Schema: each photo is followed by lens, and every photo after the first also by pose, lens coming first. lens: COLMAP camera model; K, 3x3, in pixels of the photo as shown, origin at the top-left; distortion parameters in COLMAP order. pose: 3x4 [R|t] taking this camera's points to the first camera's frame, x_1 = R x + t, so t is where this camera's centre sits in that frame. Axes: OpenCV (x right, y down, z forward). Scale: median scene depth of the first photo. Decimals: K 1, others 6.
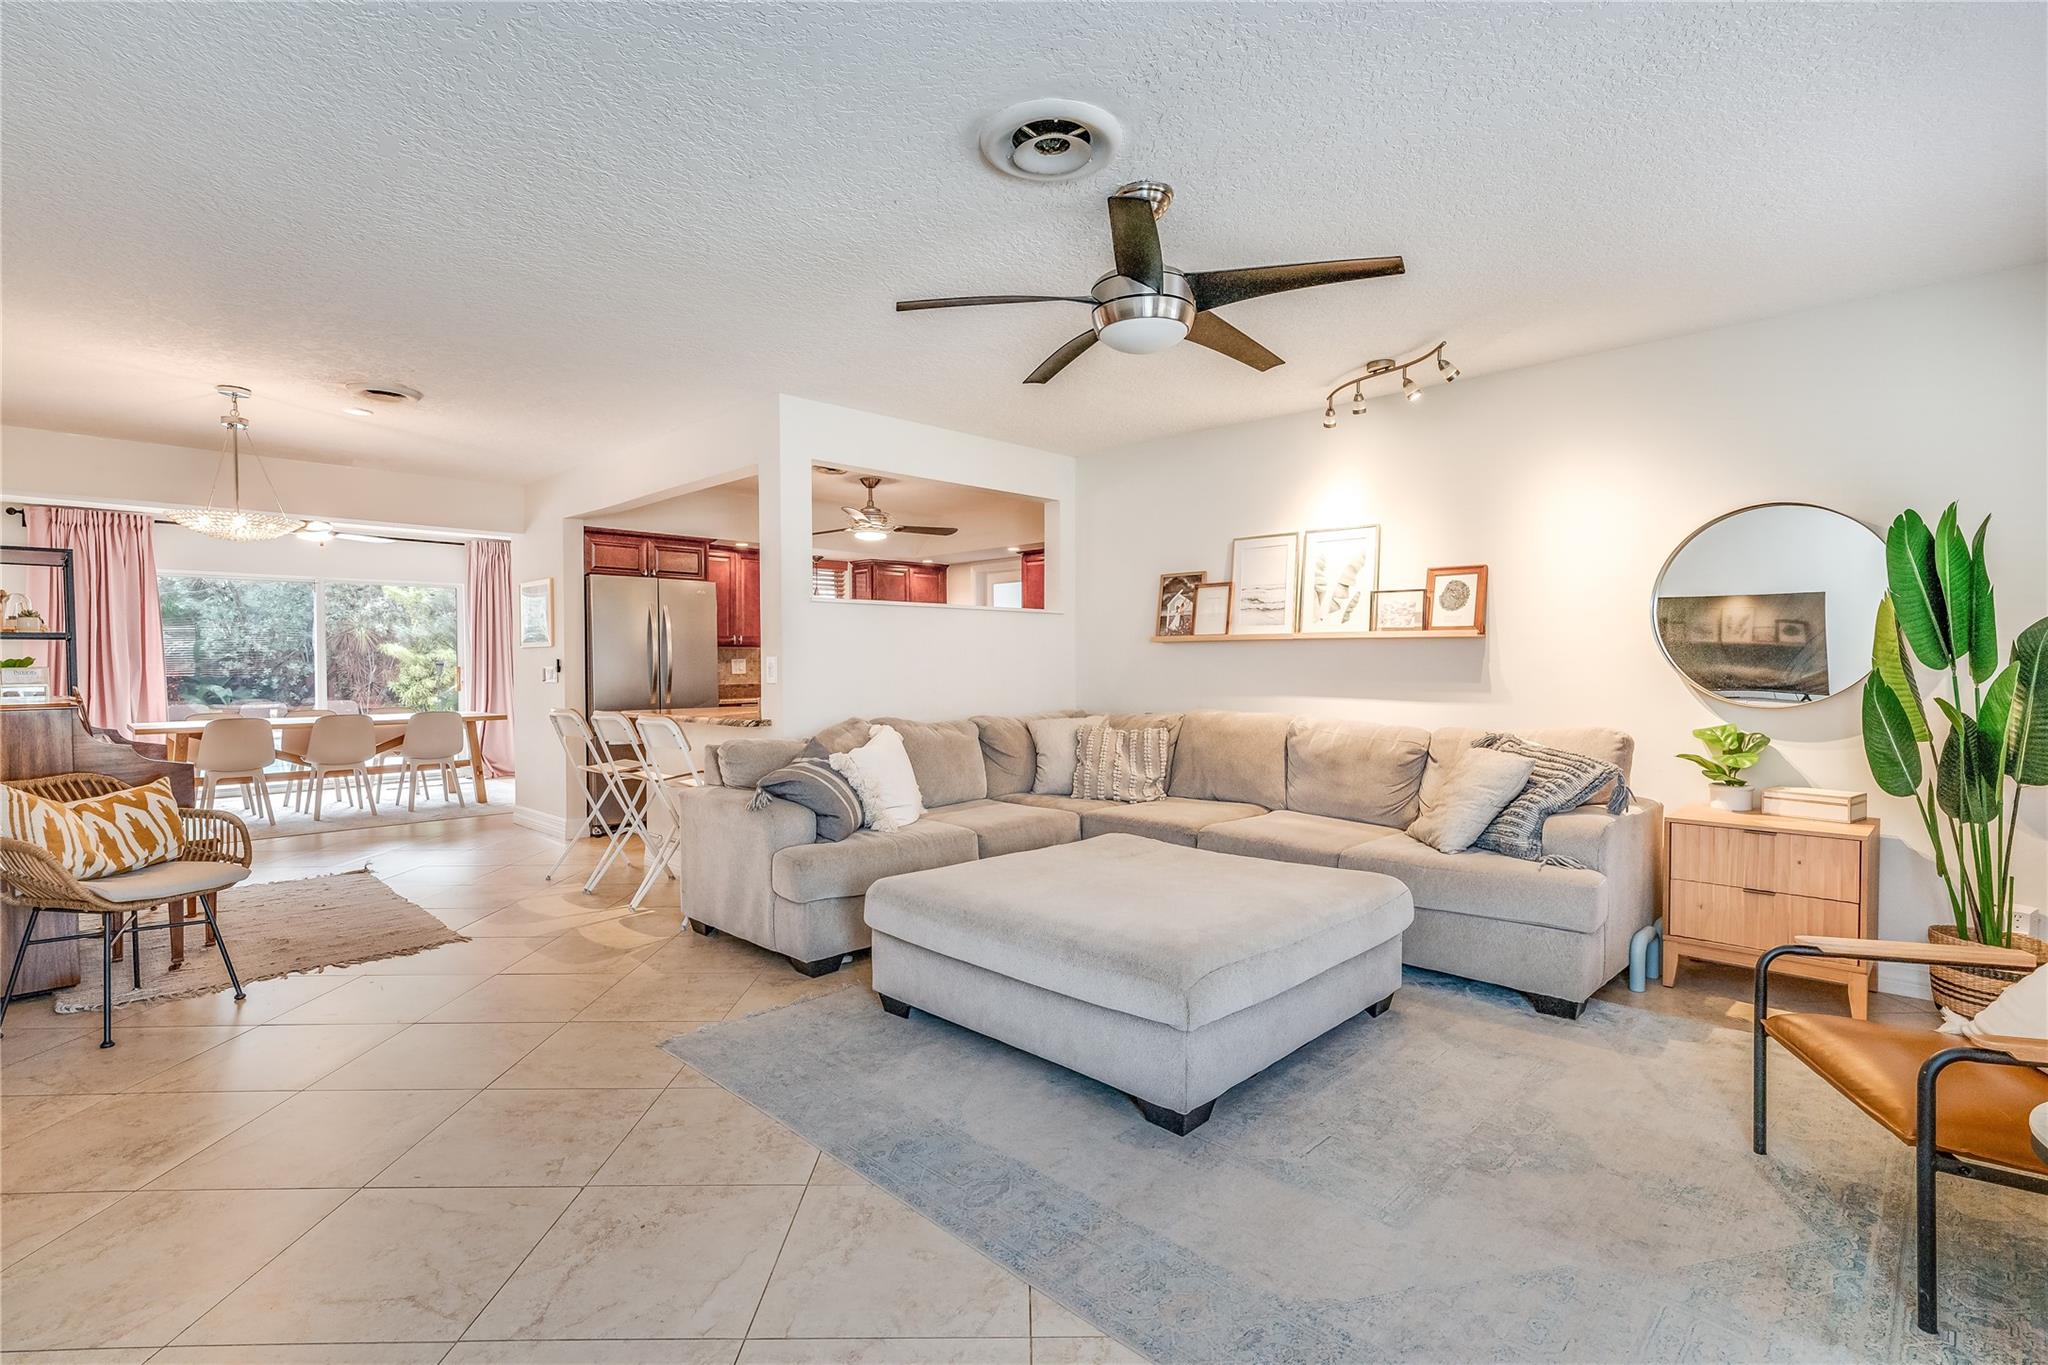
lens RADIAL K [[950.2, 0, 1024.0], [0, 950.2, 682.5], [0, 0, 1]] dist [-0.002474, 0.000037]
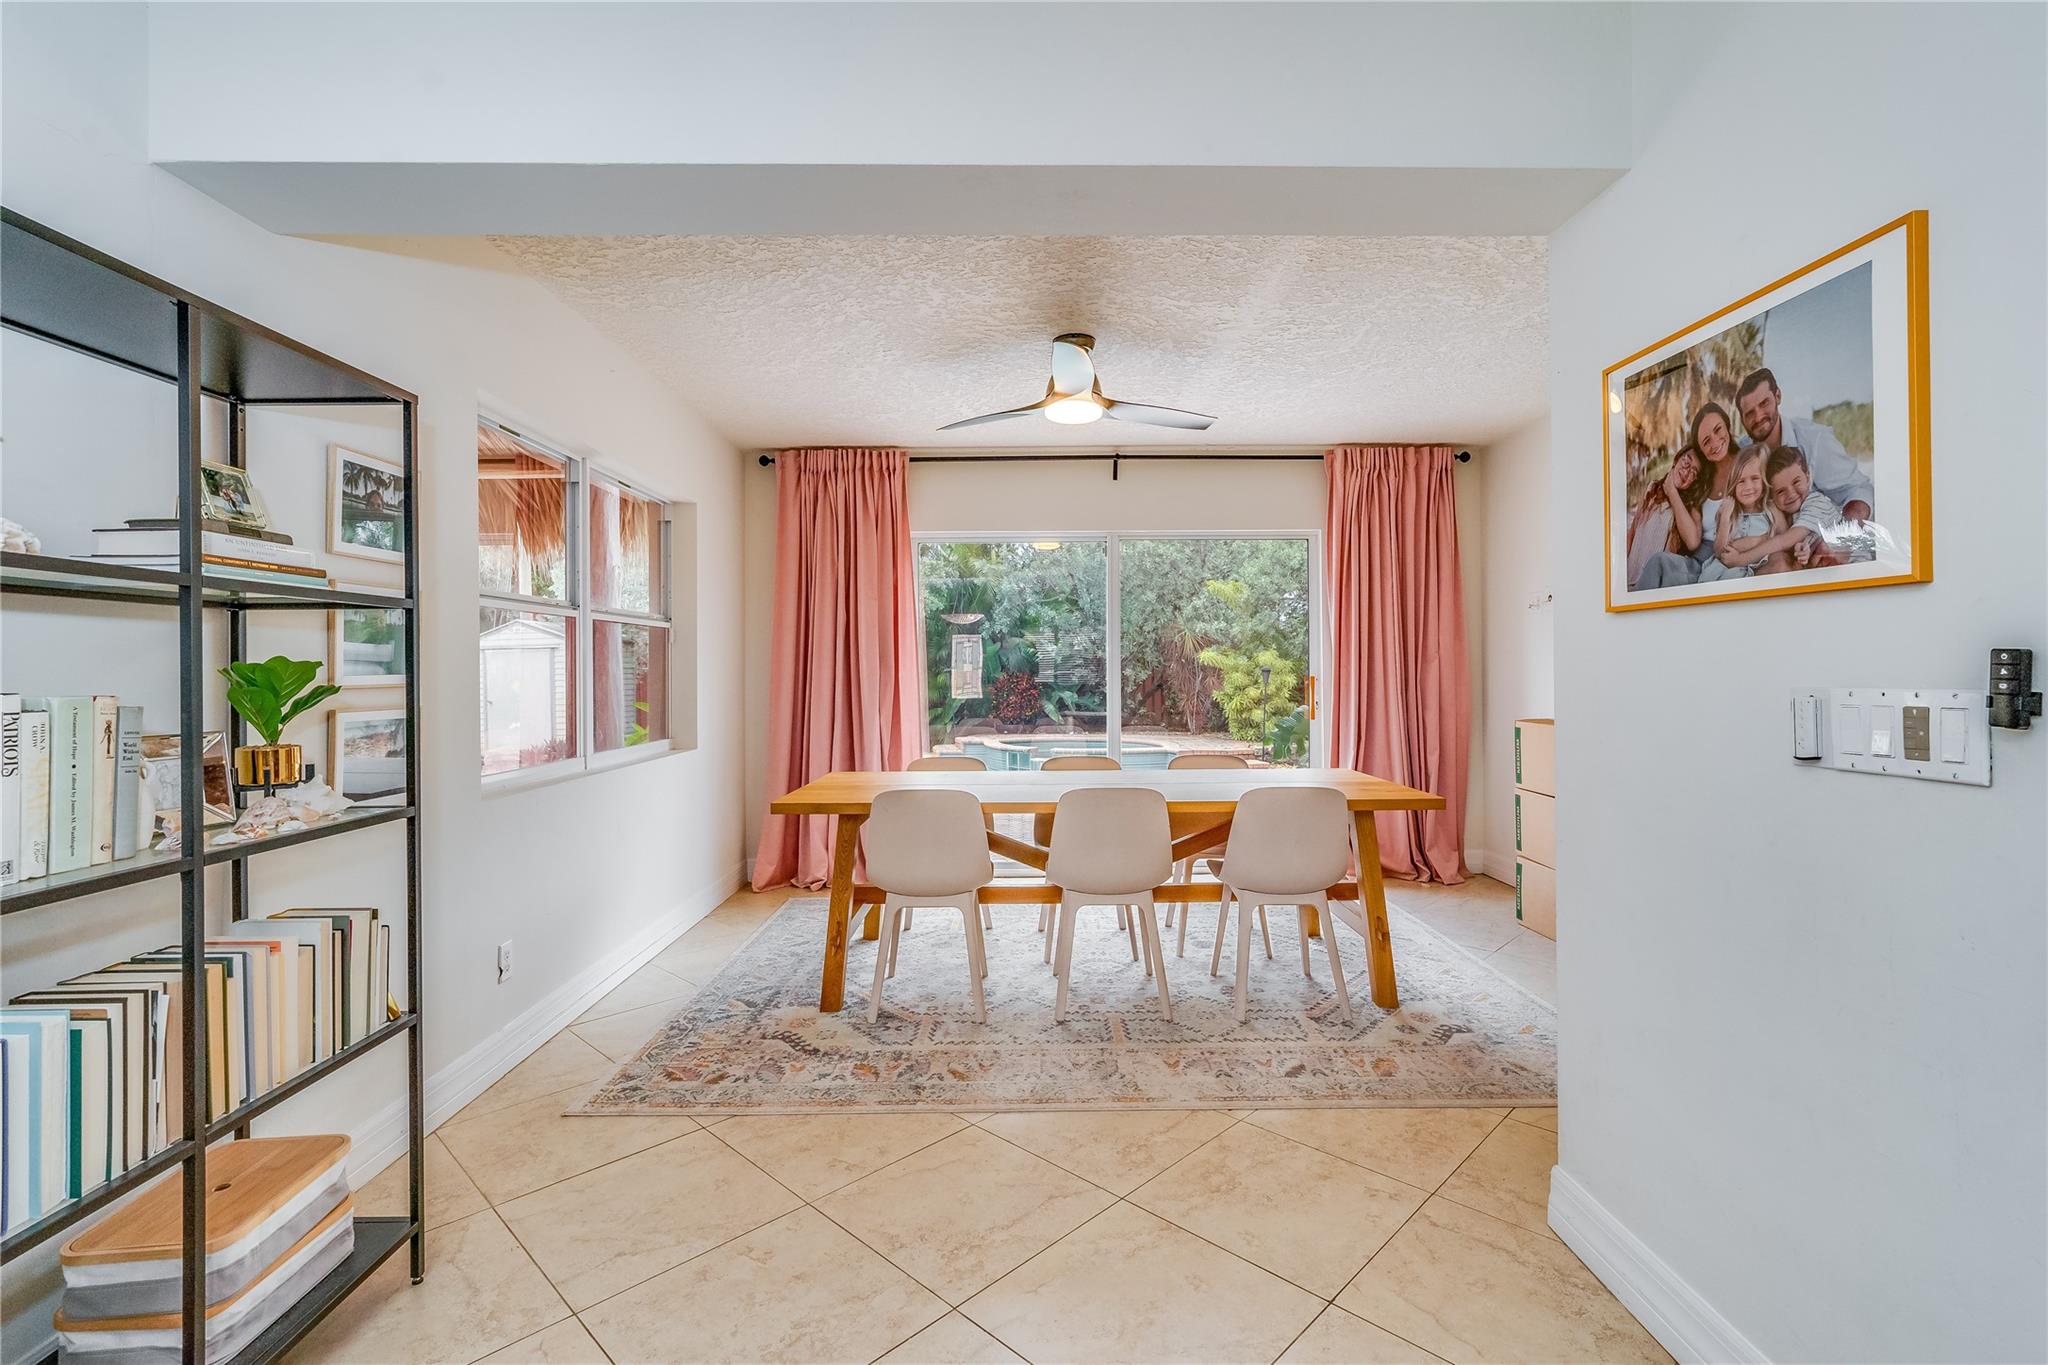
lens RADIAL K [[932.1, 0, 1026.1], [0, 932.1, 662.9], [0, 0, 1]] dist [-0.000507, -0.000221]
pose [[0.702289, -0.005898, -0.711868, -0.473393], [-0.013438, 0.999678, -0.021540, -0.015429], [0.711765, 0.024693, 0.701983, 0.725589]]
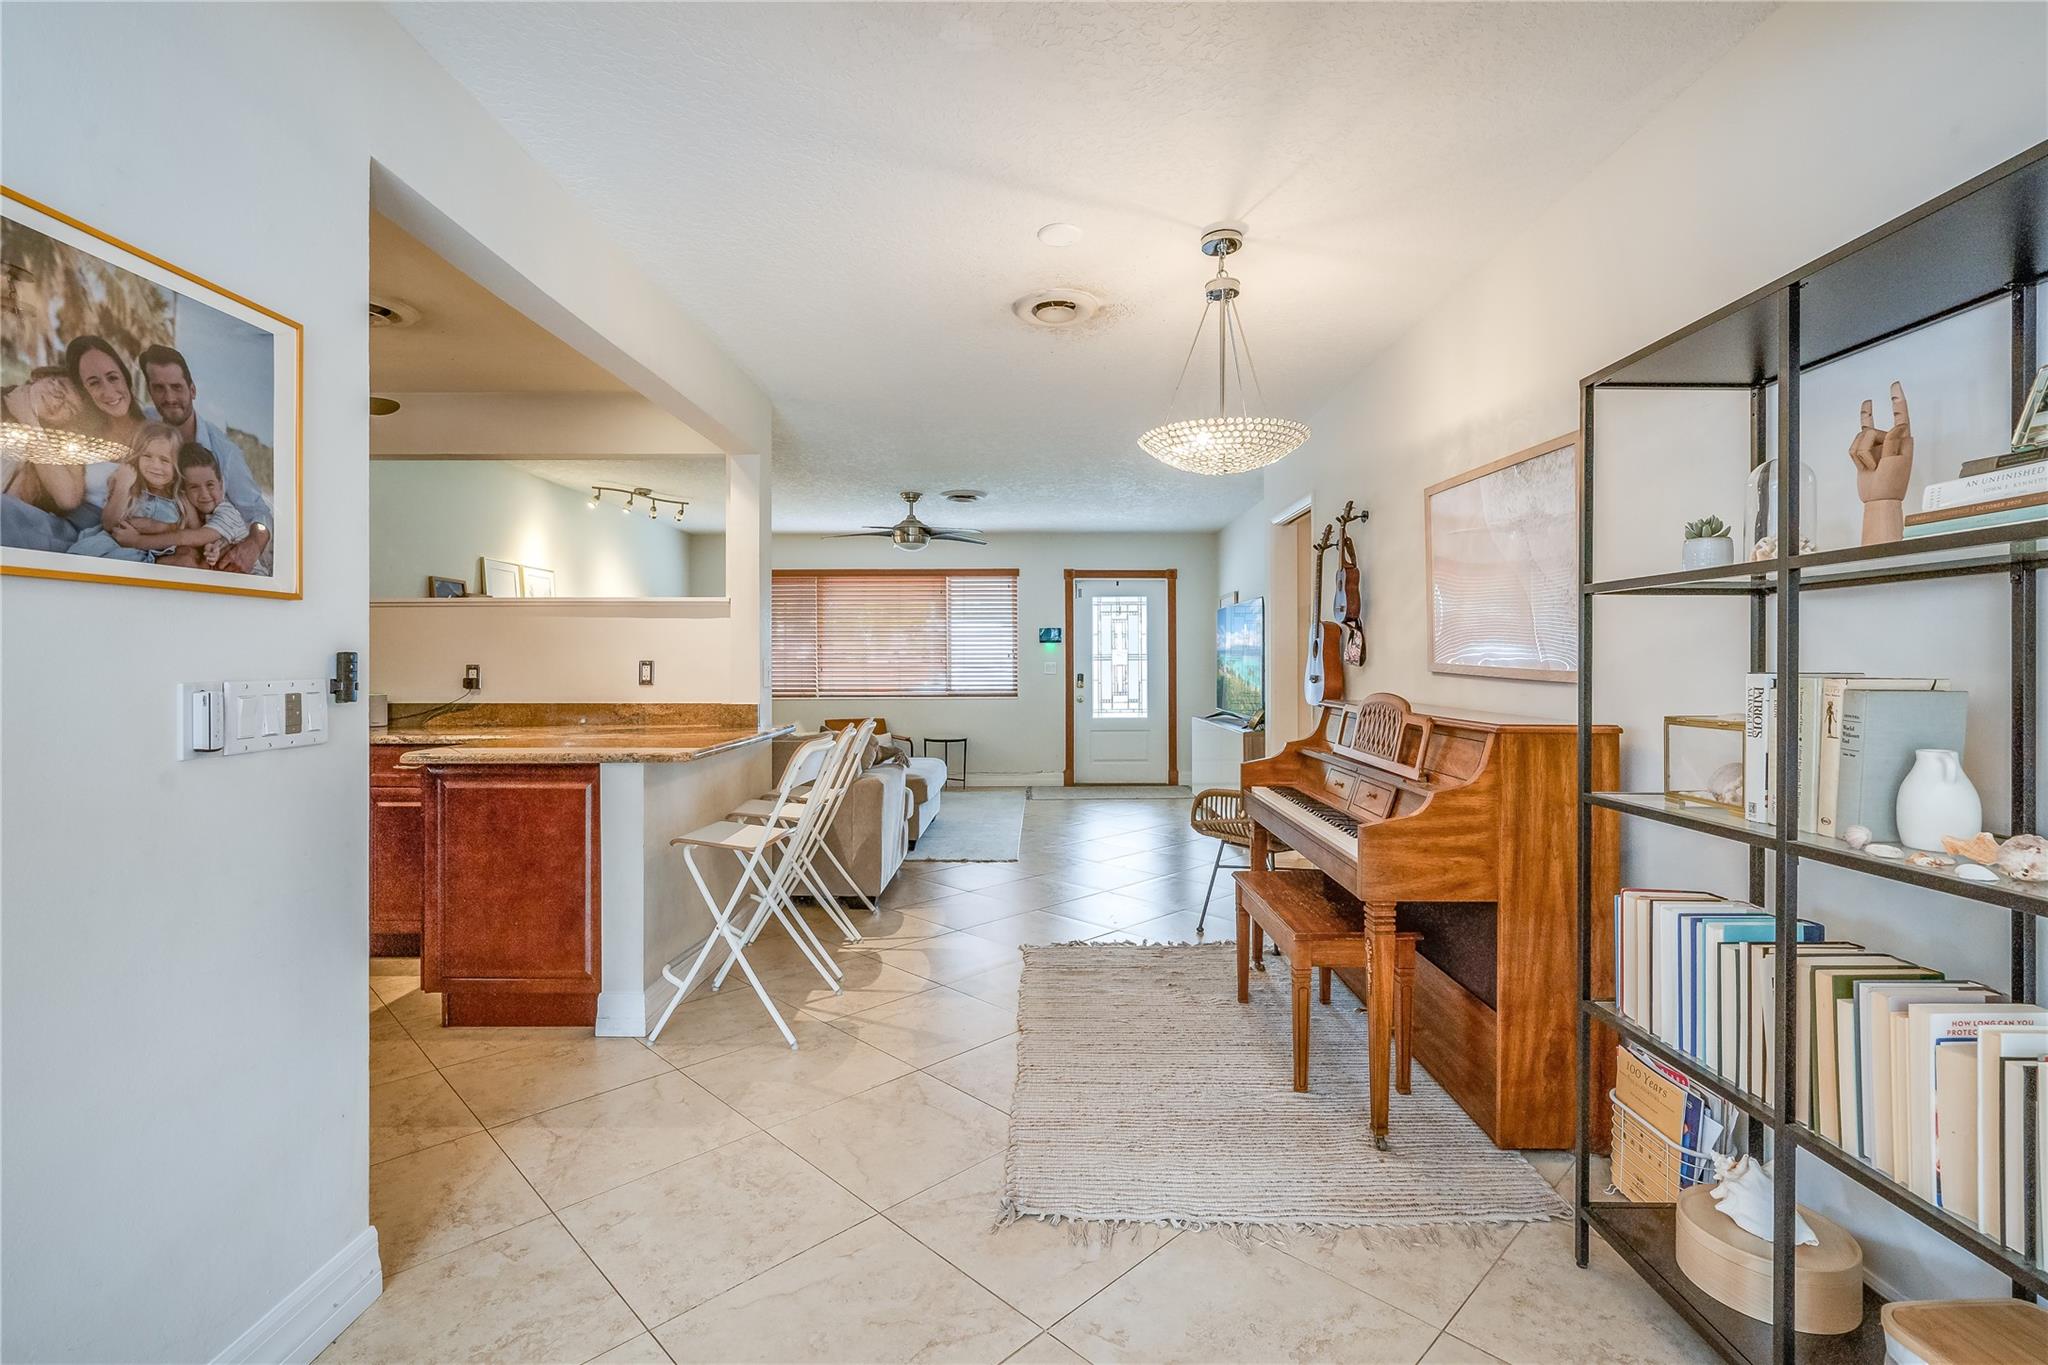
lens RADIAL K [[932.1, 0, 1026.1], [0, 932.1, 662.9], [0, 0, 1]] dist [-0.000507, -0.000221]
pose [[-0.689254, 0.006437, 0.724491, -0.774996], [0.020890, 0.999721, 0.010992, -0.019510], [-0.724218, 0.022711, -0.689197, 0.994910]]
